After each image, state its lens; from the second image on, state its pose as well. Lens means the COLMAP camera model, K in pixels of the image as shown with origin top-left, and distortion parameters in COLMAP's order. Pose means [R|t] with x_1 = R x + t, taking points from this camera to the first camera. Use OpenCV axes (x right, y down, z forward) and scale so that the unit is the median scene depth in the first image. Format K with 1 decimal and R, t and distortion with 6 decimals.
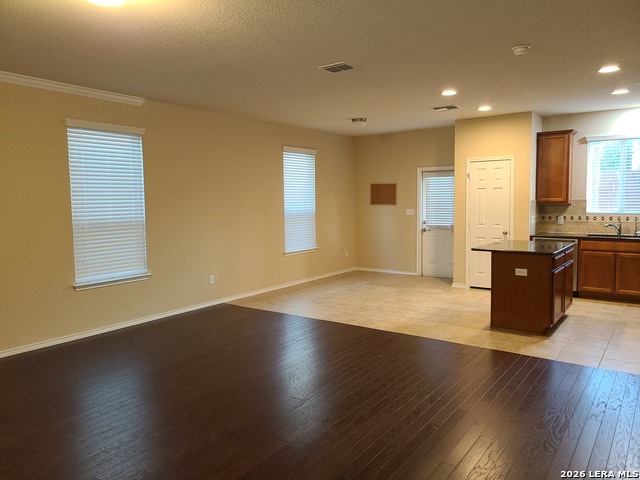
lens RADIAL K [[486.7, 0, 317.4], [0, 486.7, 234.8], [0, 0, 1]] dist [0.064612, -0.039513]
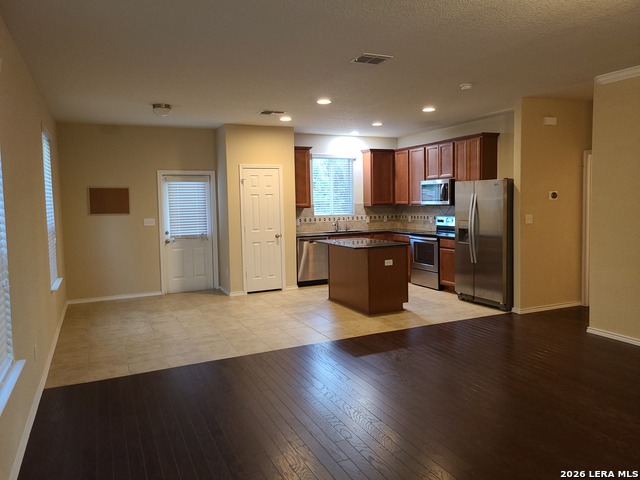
lens RADIAL K [[486.7, 0, 323.1], [0, 486.7, 240.9], [0, 0, 1]] dist [0.064612, -0.039513]
pose [[0.477091, -0.075271, 0.875624, -0.480074], [0.082354, 0.995771, 0.040728, -0.027272], [-0.874987, 0.052681, 0.481272, 0.378111]]
